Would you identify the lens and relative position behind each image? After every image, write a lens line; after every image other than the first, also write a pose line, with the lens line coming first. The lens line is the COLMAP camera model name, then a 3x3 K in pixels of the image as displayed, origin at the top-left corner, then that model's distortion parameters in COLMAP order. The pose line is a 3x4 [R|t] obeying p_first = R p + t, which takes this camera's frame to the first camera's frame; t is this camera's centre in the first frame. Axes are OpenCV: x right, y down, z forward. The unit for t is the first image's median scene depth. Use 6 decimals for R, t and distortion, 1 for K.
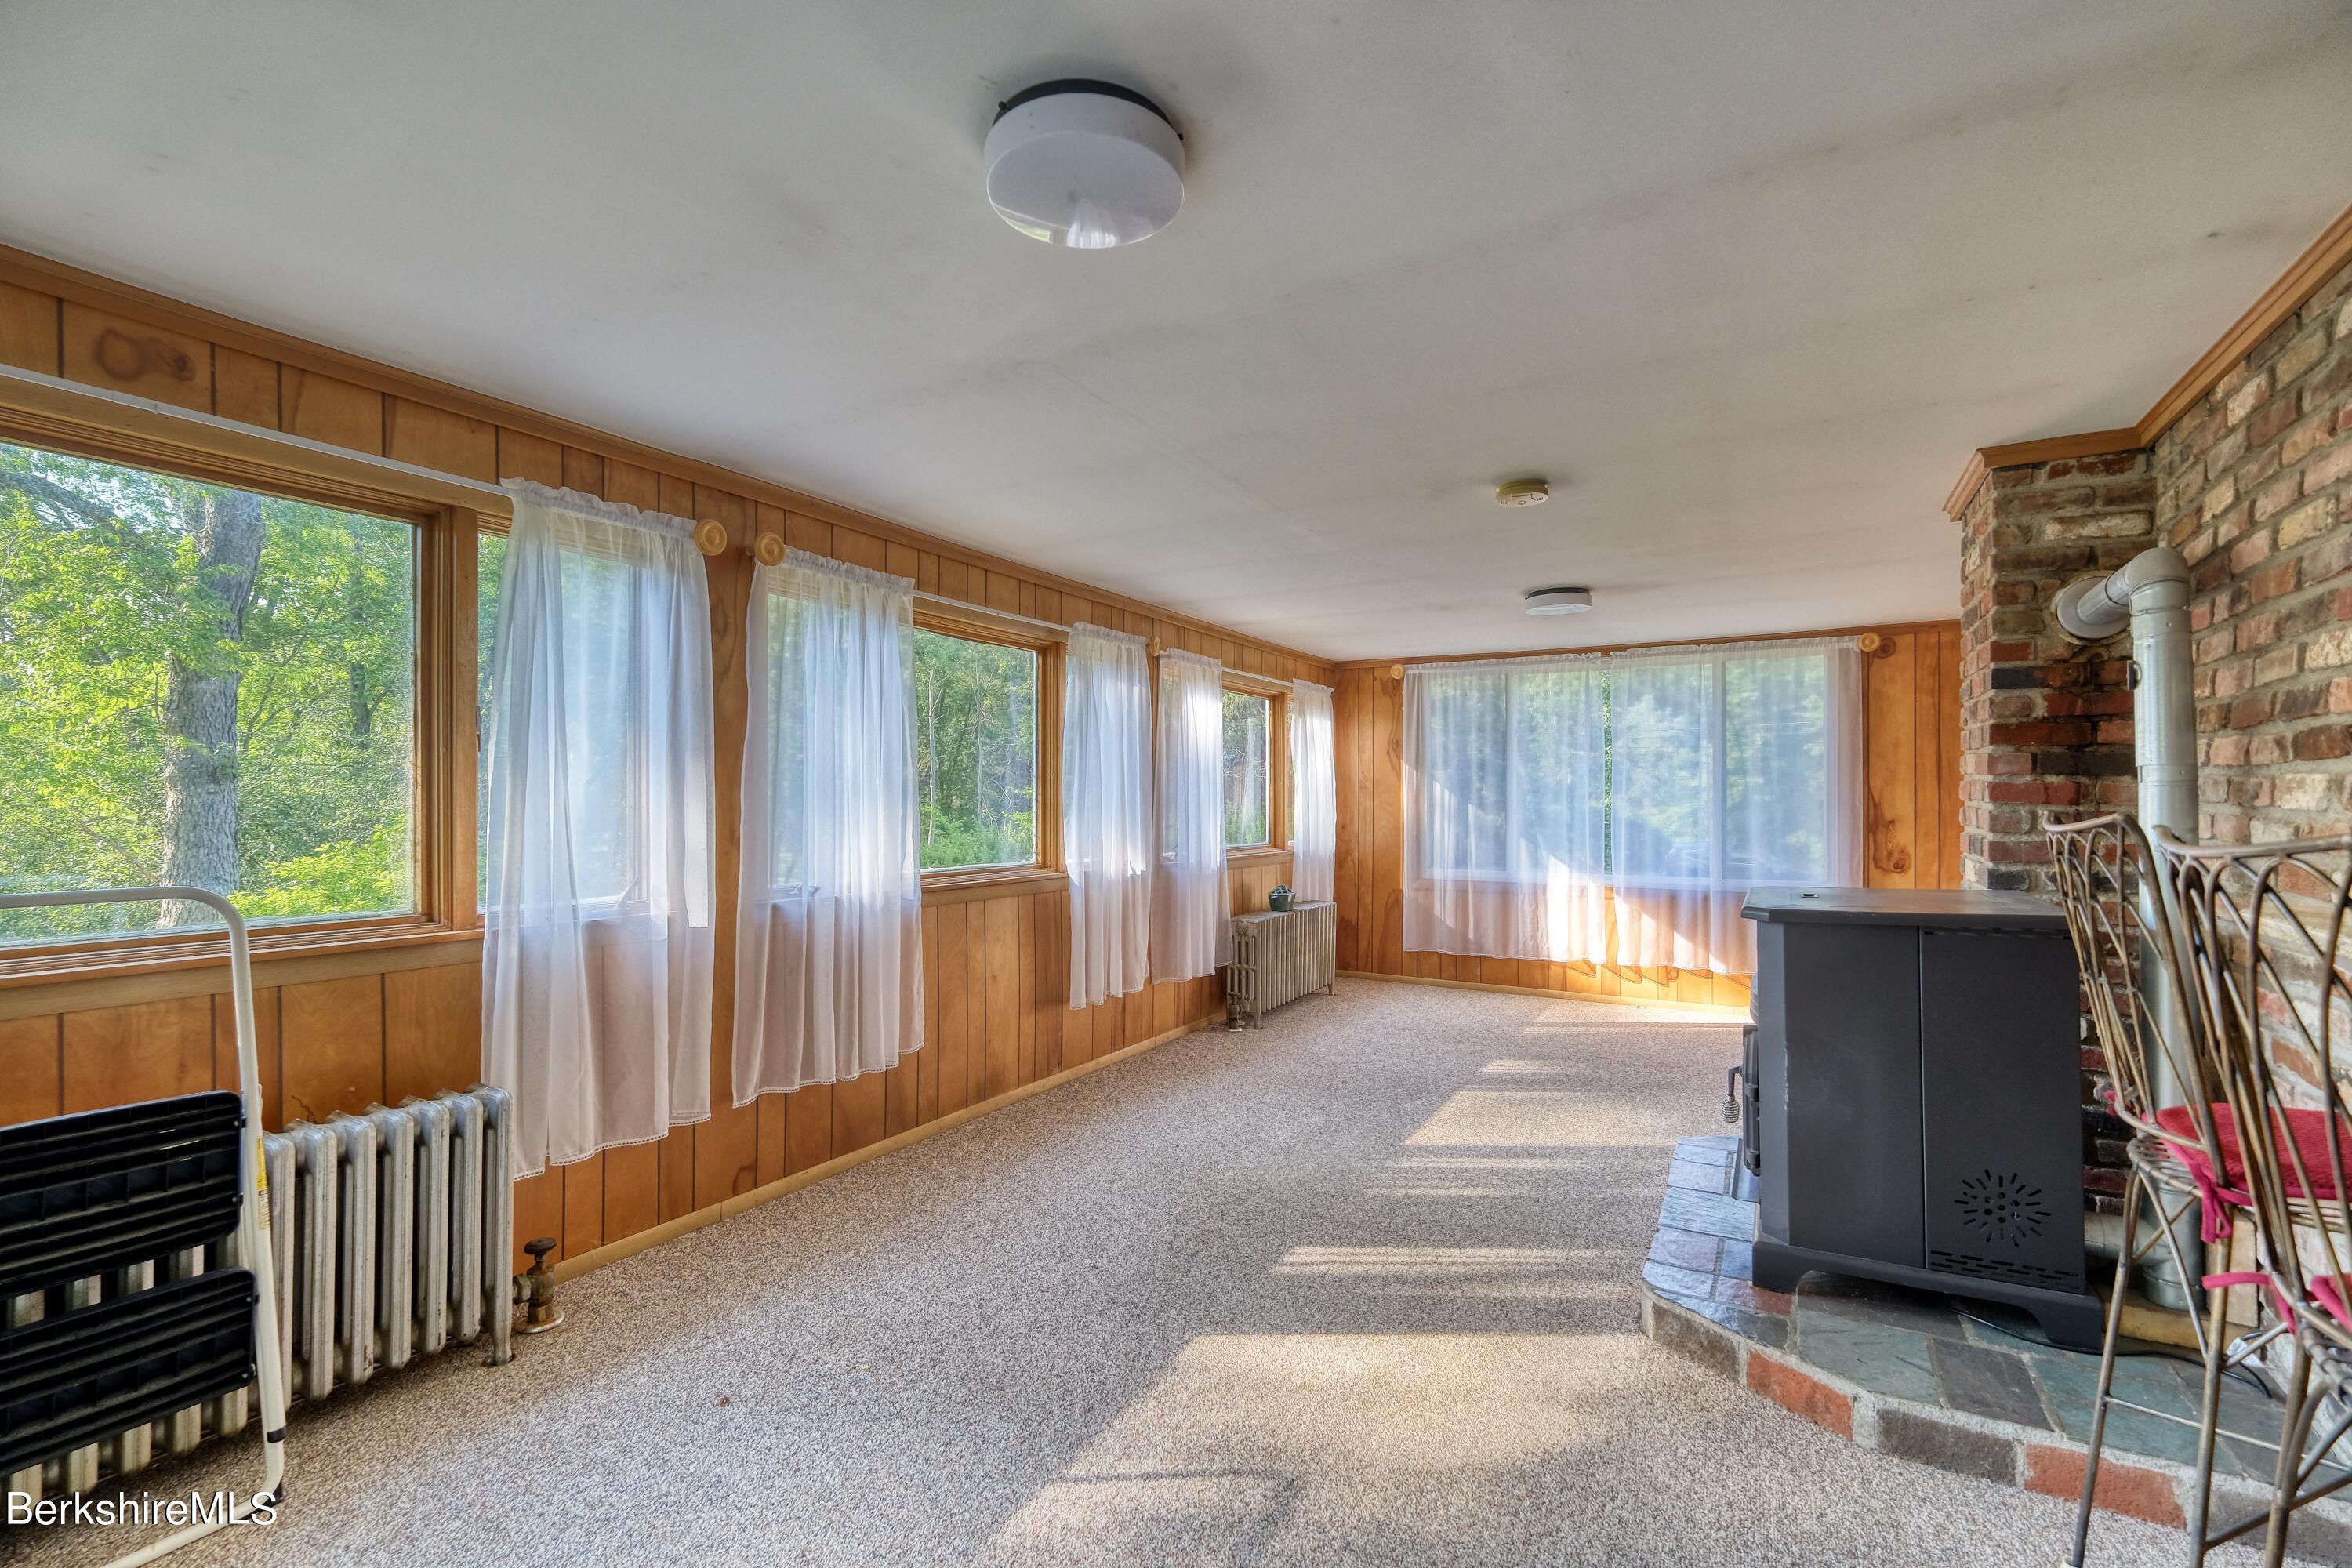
lens RADIAL K [[1028.7, 0, 1169.2], [0, 1028.7, 790.9], [0, 0, 1]] dist [-0.001182, -0.000099]
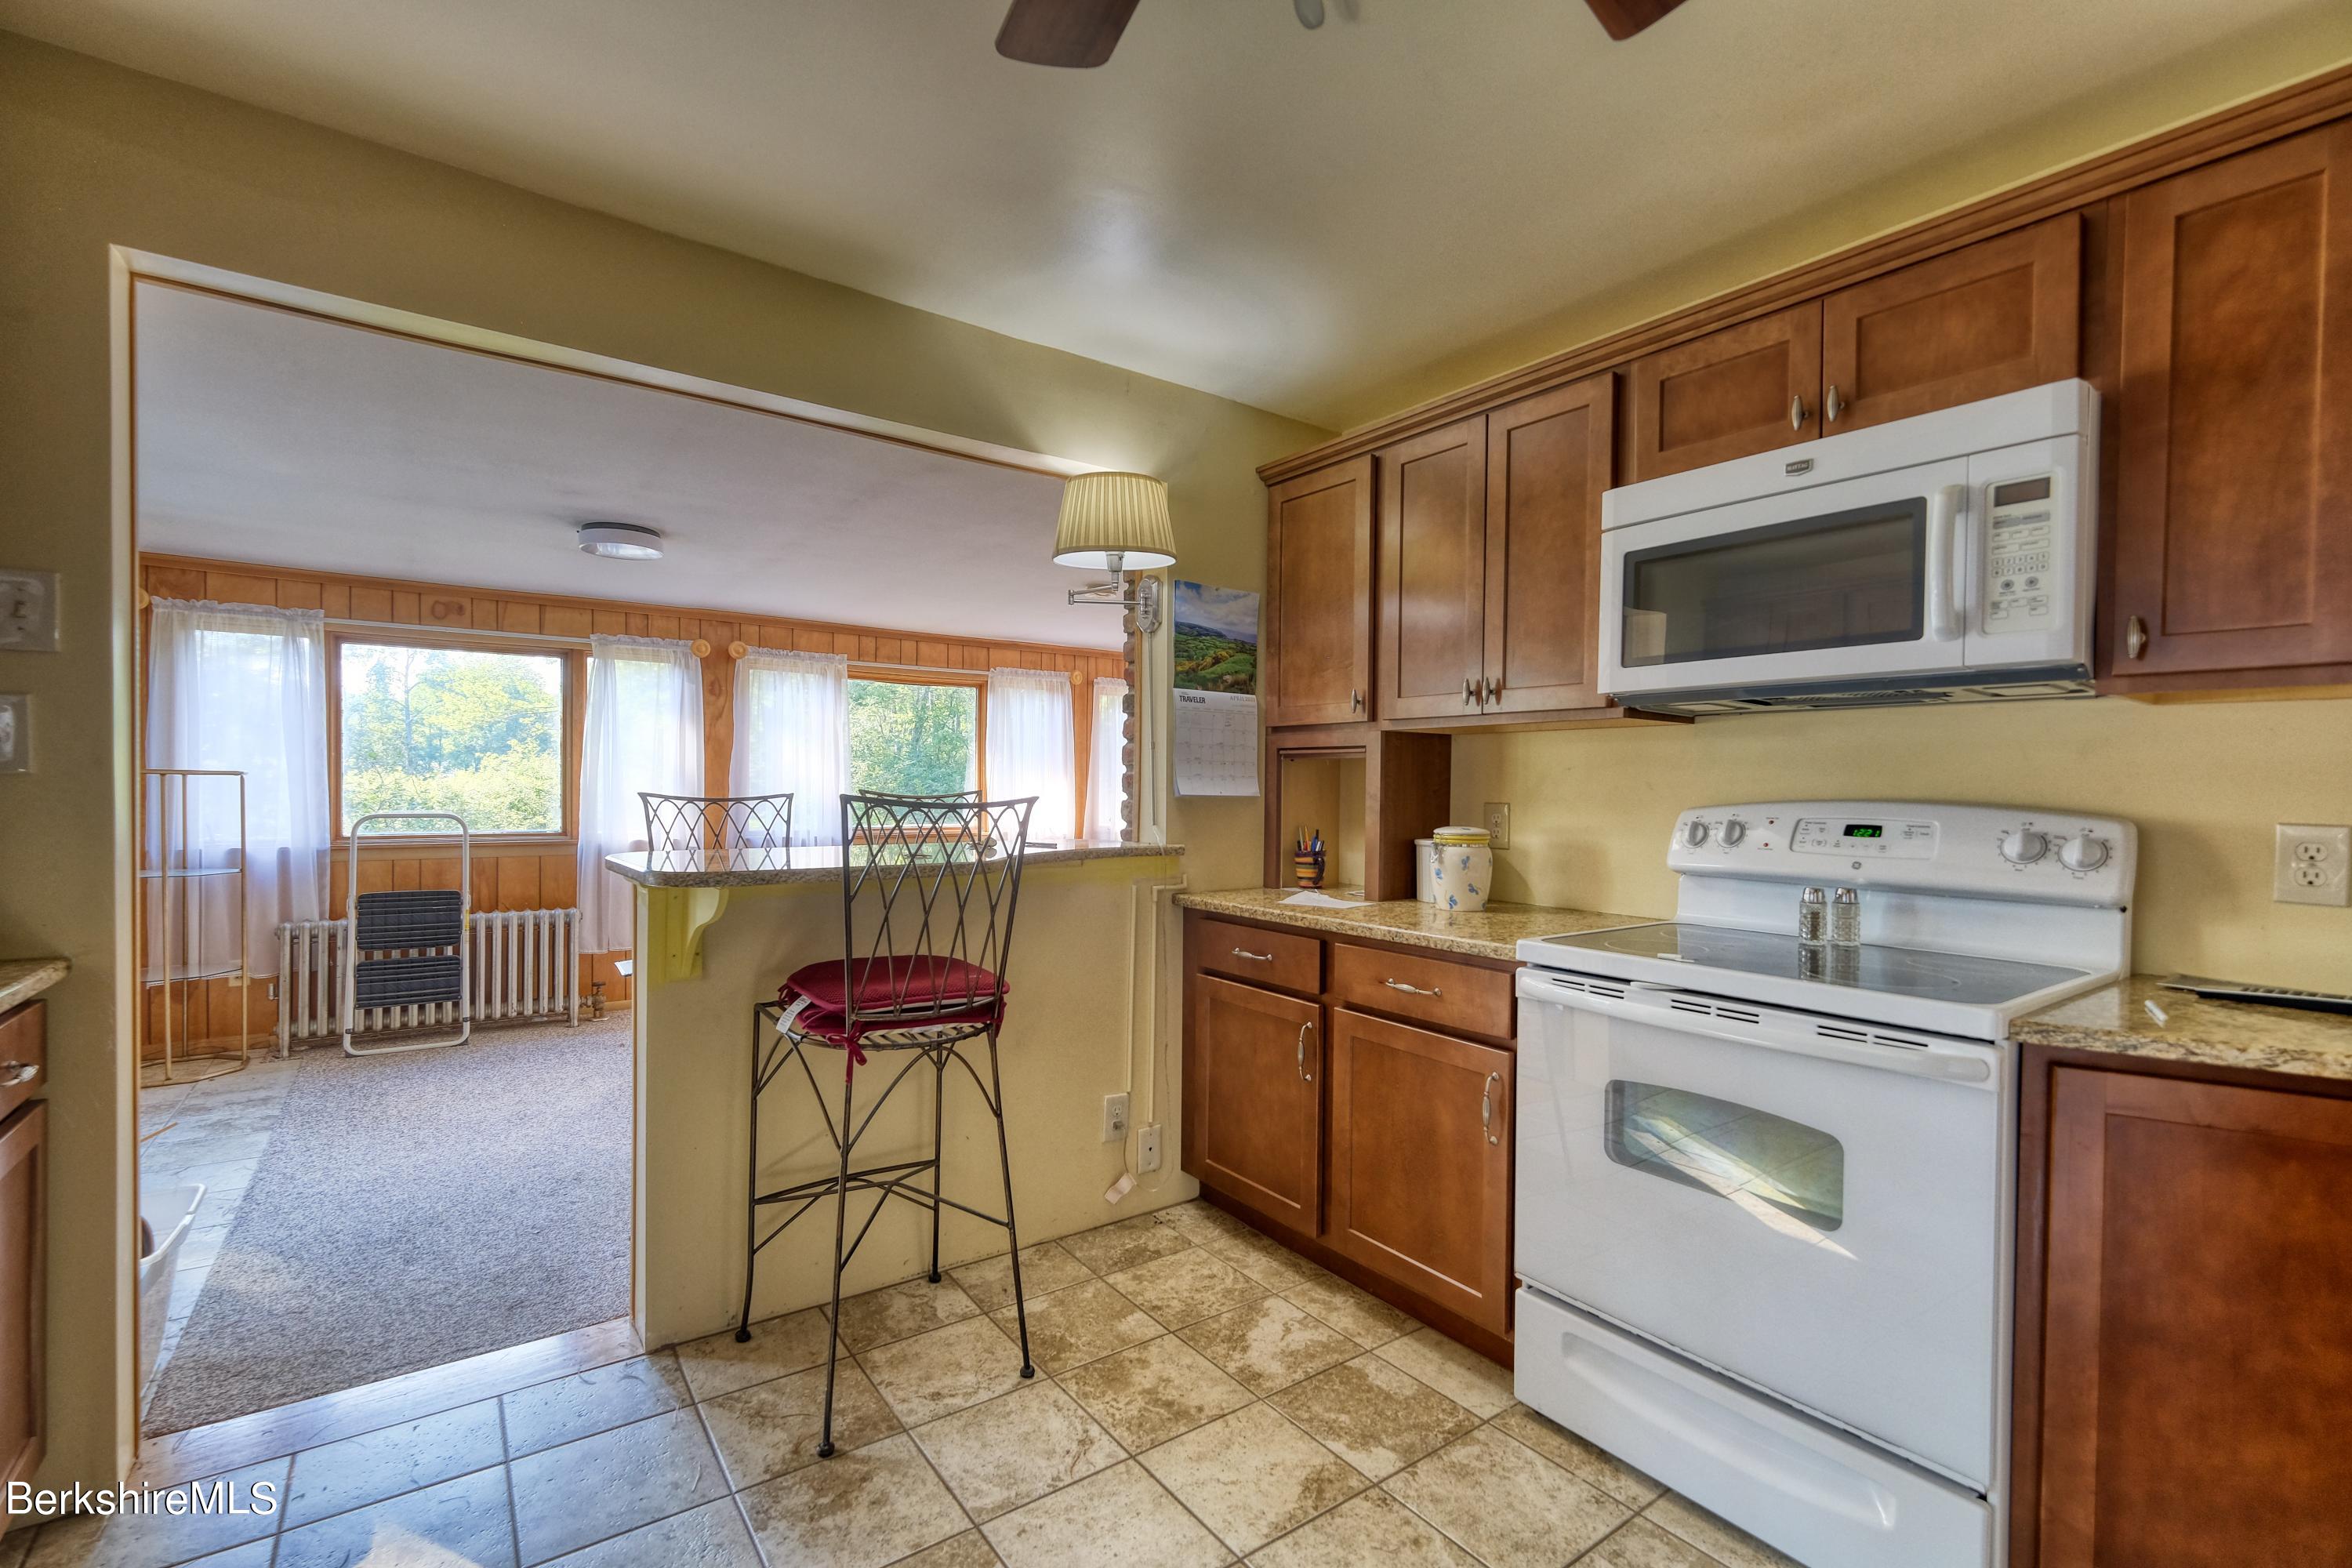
lens RADIAL K [[1028.7, 0, 1183.1], [0, 1028.7, 788.3], [0, 0, 1]] dist [-0.001182, -0.000099]
pose [[0.917346, 0.009957, -0.397967, 1.454436], [-0.005614, 0.999911, 0.012076, -0.011517], [0.398052, -0.008843, 0.917320, -0.534418]]
